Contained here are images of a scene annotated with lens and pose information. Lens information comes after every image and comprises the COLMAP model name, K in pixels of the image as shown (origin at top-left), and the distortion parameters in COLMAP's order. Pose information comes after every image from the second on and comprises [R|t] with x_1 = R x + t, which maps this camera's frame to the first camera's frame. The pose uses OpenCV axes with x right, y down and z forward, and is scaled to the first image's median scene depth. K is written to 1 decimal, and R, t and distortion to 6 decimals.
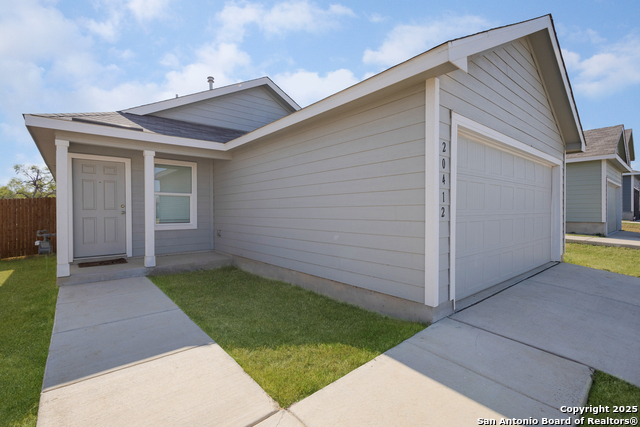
lens RADIAL K [[298.5, 0, 320.0], [0, 298.5, 213.5], [0, 0, 1]] dist [0.012451, -0.000196]
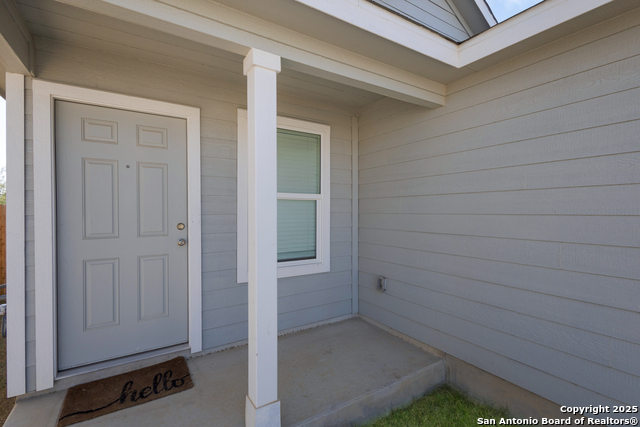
lens RADIAL K [[298.5, 0, 320.0], [0, 298.5, 213.5], [0, 0, 1]] dist [0.012451, -0.000196]
pose [[0.990381, 0.003199, -0.138331, -0.431744], [-0.002963, 0.999994, 0.001910, -0.044818], [0.138336, -0.001482, 0.990384, 0.649791]]
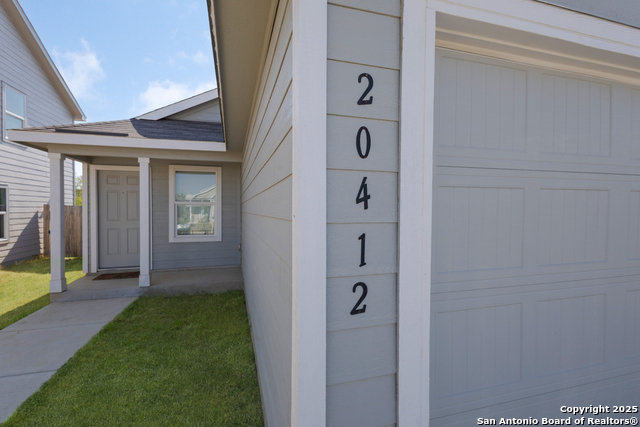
lens RADIAL K [[298.5, 0, 320.0], [0, 298.5, 213.5], [0, 0, 1]] dist [0.012451, -0.000196]
pose [[0.914723, 0.009860, -0.403962, 0.258072], [-0.006647, 0.999934, 0.009355, -0.049701], [0.404027, -0.005873, 0.914728, 0.358809]]
